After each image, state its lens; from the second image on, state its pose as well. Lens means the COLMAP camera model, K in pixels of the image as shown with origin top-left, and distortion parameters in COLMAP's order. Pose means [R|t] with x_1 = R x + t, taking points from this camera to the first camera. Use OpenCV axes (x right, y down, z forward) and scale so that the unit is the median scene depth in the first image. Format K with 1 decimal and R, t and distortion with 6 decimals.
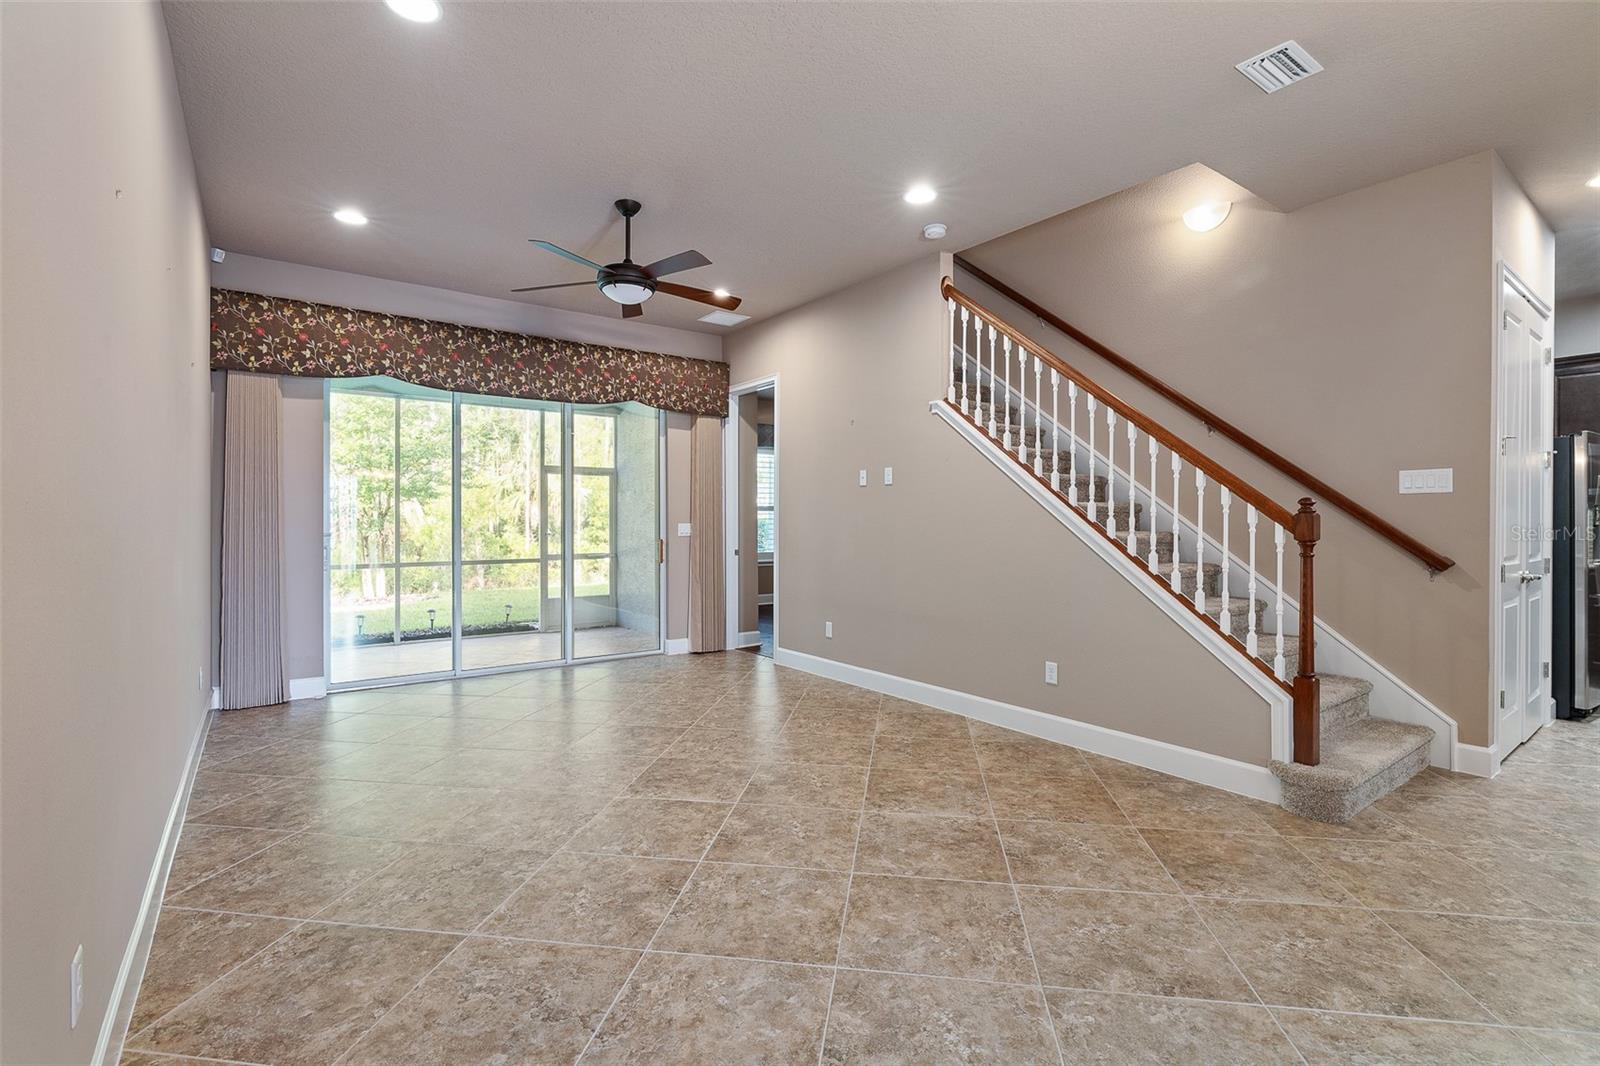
lens RADIAL K [[727.9, 0, 803.6], [0, 727.9, 522.3], [0, 0, 1]] dist [-0.007676, 0.003094]
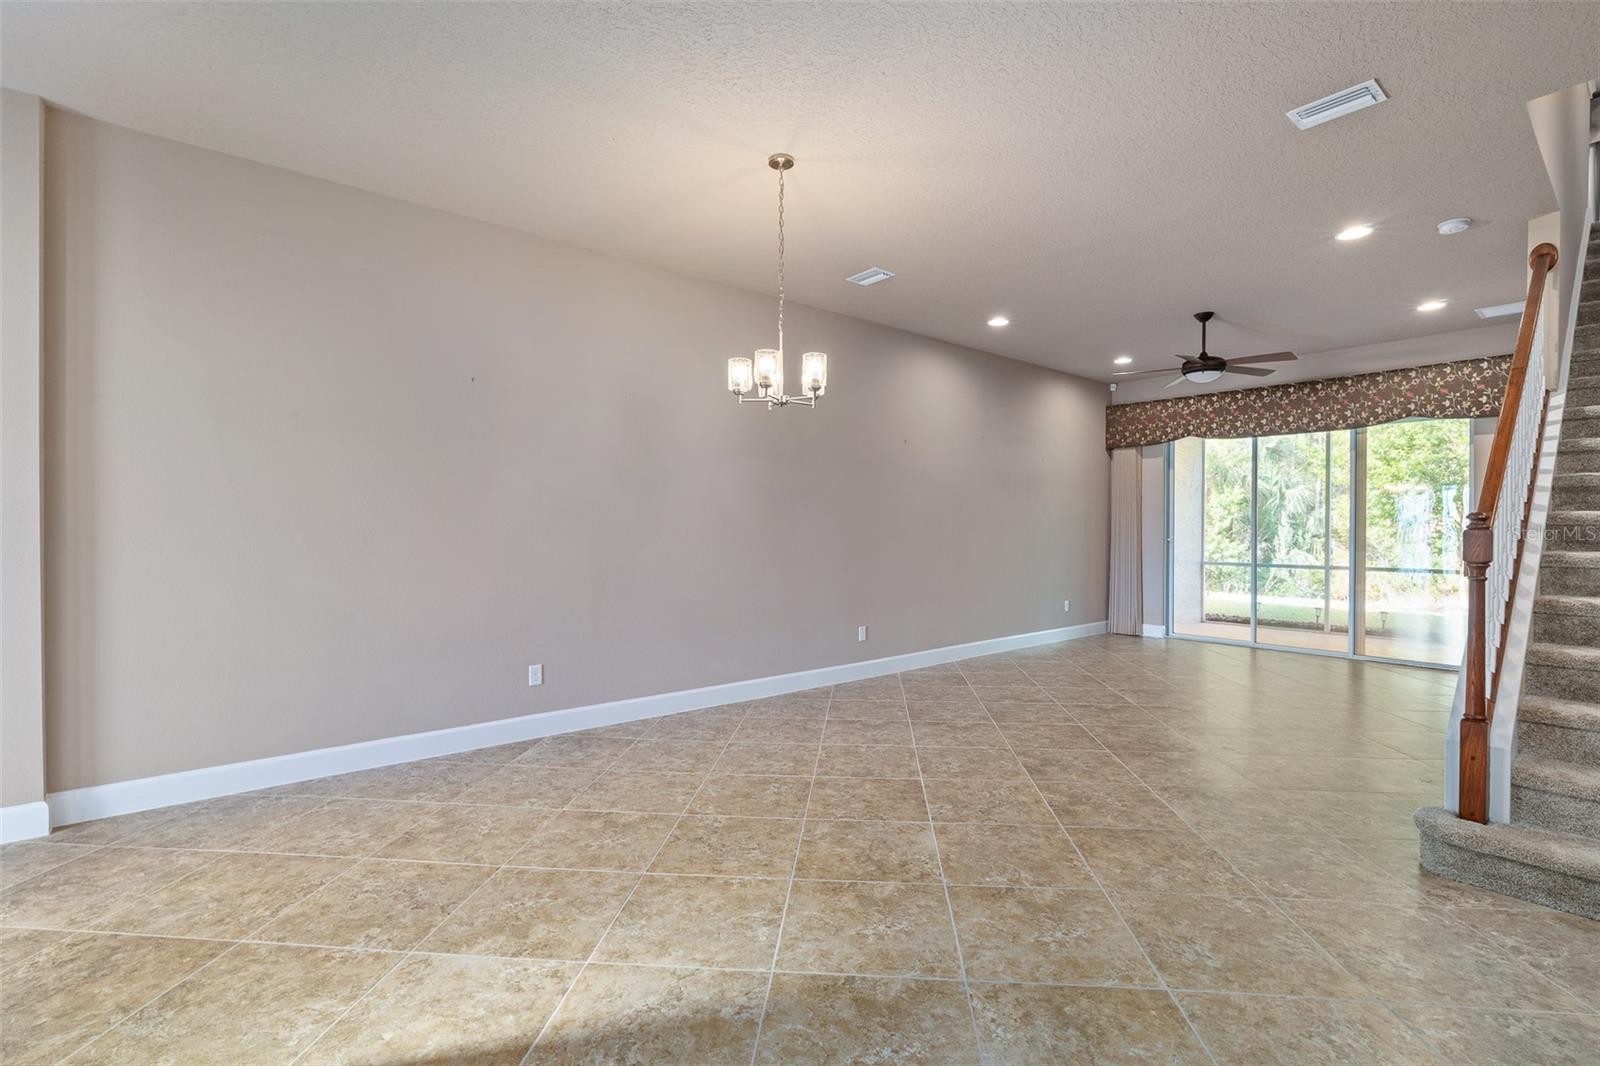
lens RADIAL K [[727.9, 0, 802.9], [0, 727.9, 530.7], [0, 0, 1]] dist [-0.007676, 0.003094]
pose [[0.060996, 0.006464, -0.998117, 1.326132], [-0.004917, 0.999969, 0.006175, -0.011855], [0.998126, 0.004531, 0.061026, 0.131694]]
